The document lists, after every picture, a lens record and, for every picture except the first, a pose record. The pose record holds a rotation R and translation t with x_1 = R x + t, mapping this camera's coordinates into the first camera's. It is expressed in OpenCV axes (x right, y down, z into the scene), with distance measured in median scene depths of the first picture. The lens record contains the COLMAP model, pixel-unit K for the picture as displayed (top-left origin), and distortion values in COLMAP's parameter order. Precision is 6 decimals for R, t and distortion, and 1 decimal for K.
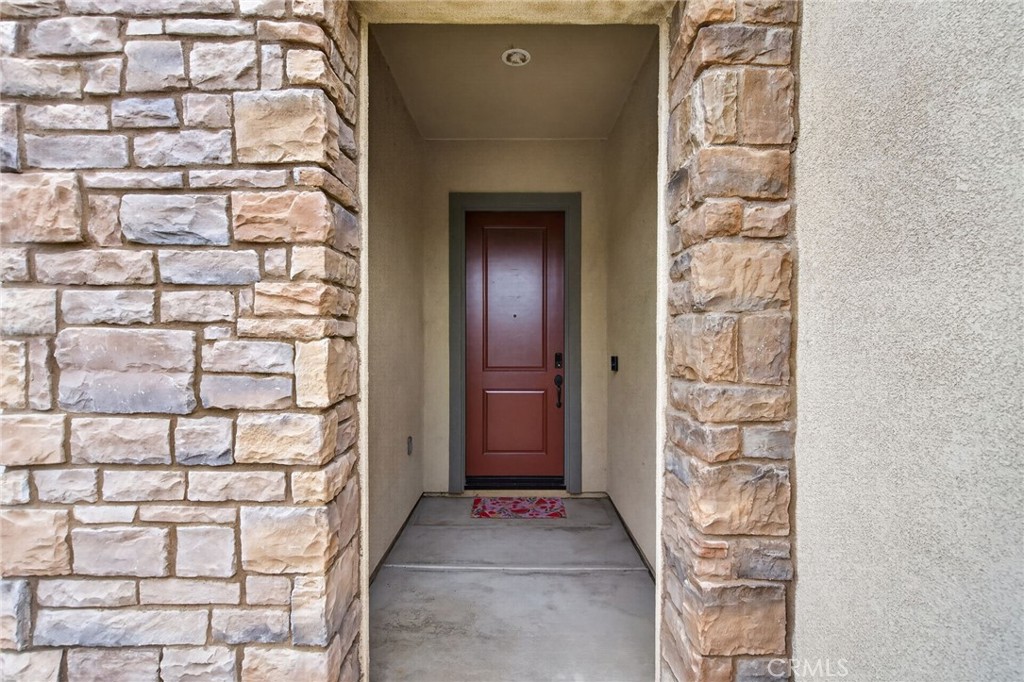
lens RADIAL K [[501.8, 0, 505.4], [0, 501.8, 341.0], [0, 0, 1]] dist [0.001164, 0.003222]
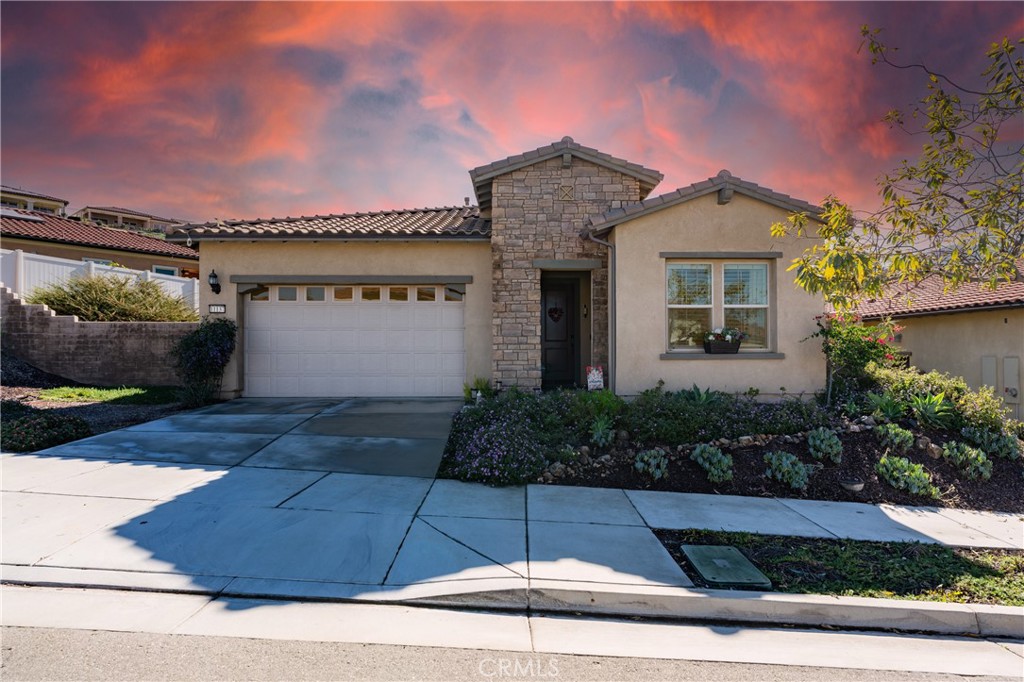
lens RADIAL K [[555.4, 0, 522.1], [0, 555.4, 341.5], [0, 0, 1]] dist [0.003230, -0.000197]
pose [[0.999627, -0.003632, 0.027053, -0.818869], [0.004334, 0.999654, -0.025936, 0.413156], [-0.026949, 0.026044, 0.999297, -6.621334]]
